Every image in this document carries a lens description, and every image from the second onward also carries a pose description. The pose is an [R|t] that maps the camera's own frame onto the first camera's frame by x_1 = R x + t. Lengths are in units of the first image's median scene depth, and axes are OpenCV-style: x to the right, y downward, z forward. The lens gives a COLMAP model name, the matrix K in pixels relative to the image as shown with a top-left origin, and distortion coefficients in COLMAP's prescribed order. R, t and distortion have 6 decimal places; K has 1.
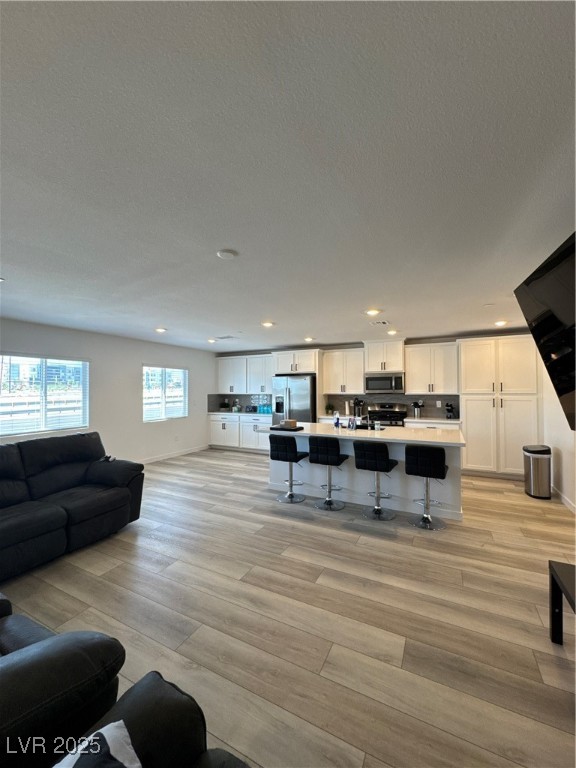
lens RADIAL K [[307.0, 0, 287.8], [0, 307.0, 388.5], [0, 0, 1]] dist [-0.004332, 0.000262]
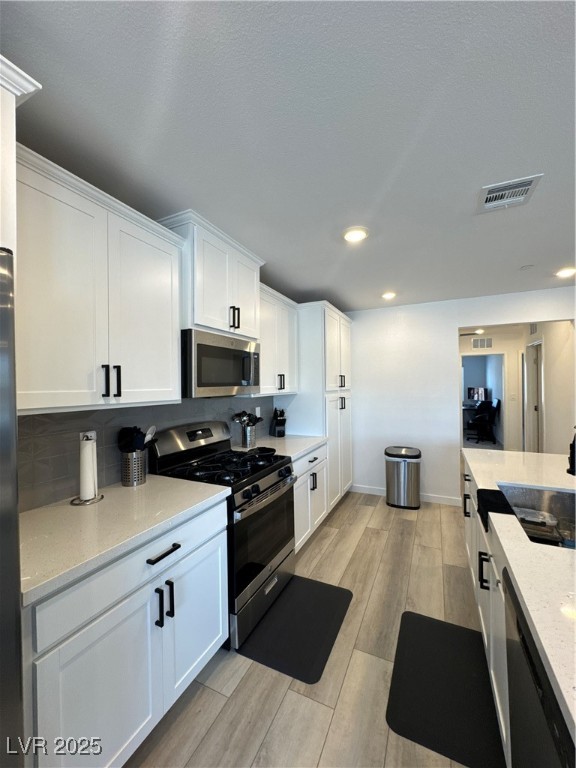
lens RADIAL K [[307.0, 0, 286.8], [0, 307.0, 383.1], [0, 0, 1]] dist [-0.004332, 0.000262]
pose [[-0.018707, 0.009397, 0.999781, -0.066711], [0.006191, 0.999938, -0.009283, 0.008477], [-0.999806, 0.006016, -0.018764, 1.655646]]
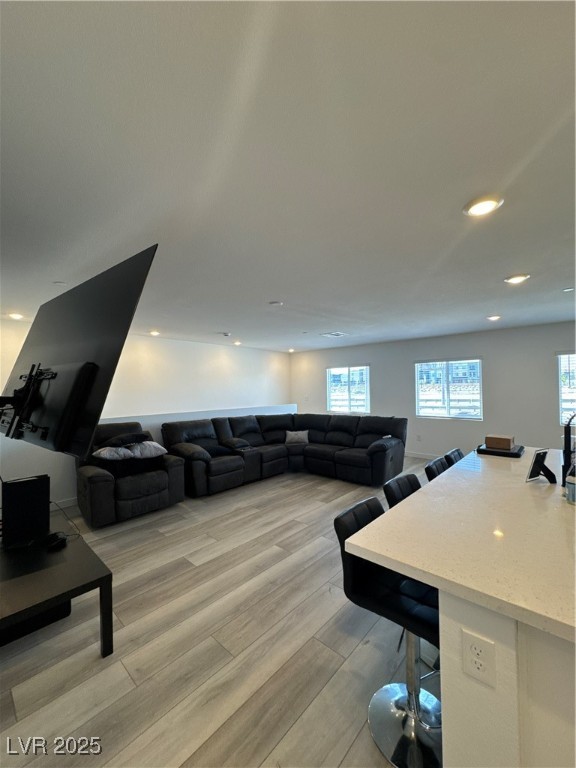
lens RADIAL K [[307.0, 0, 285.9], [0, 307.0, 387.5], [0, 0, 1]] dist [-0.004332, 0.000262]
pose [[-0.272233, 0.003244, -0.962226, 0.849800], [0.021608, 0.999763, -0.002743, 0.005277], [0.961989, -0.021538, -0.272238, 0.939539]]
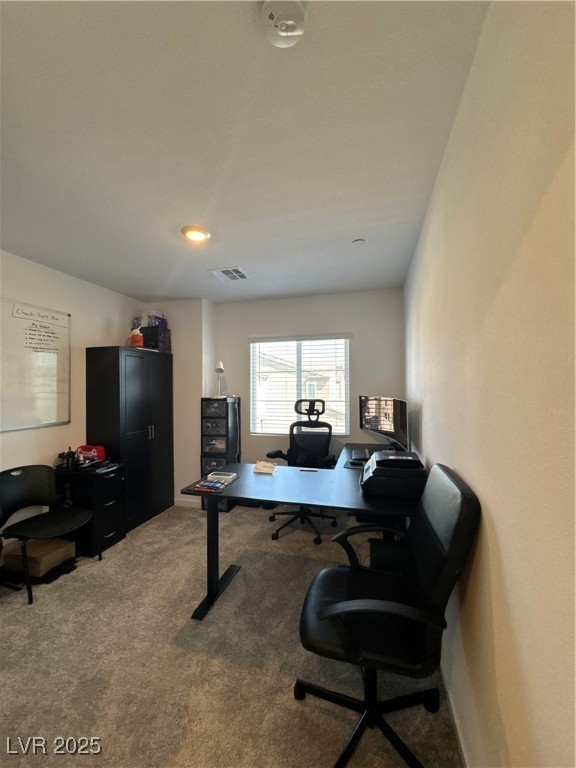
lens RADIAL K [[307.0, 0, 287.8], [0, 307.0, 384.7], [0, 0, 1]] dist [-0.004332, 0.000262]
pose [[-0.206799, 0.012744, 0.978300, 1.819094], [0.003275, 0.999919, -0.012334, 0.012505], [-0.978378, 0.000653, -0.206824, 0.349539]]
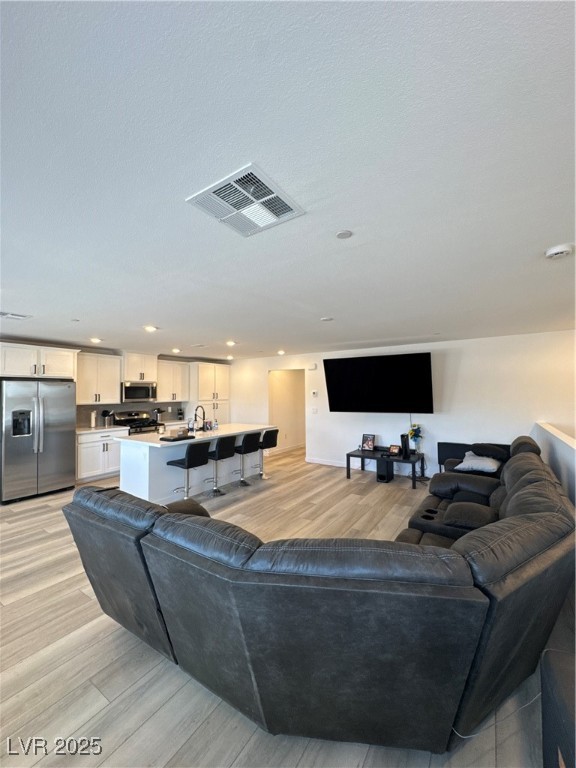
lens RADIAL K [[307.0, 0, 288.0], [0, 307.0, 386.4], [0, 0, 1]] dist [-0.004332, 0.000262]
pose [[0.117488, 0.025903, 0.992736, -1.206918], [0.000473, 0.999658, -0.026139, -0.017296], [-0.993074, 0.003540, 0.117435, 0.642094]]
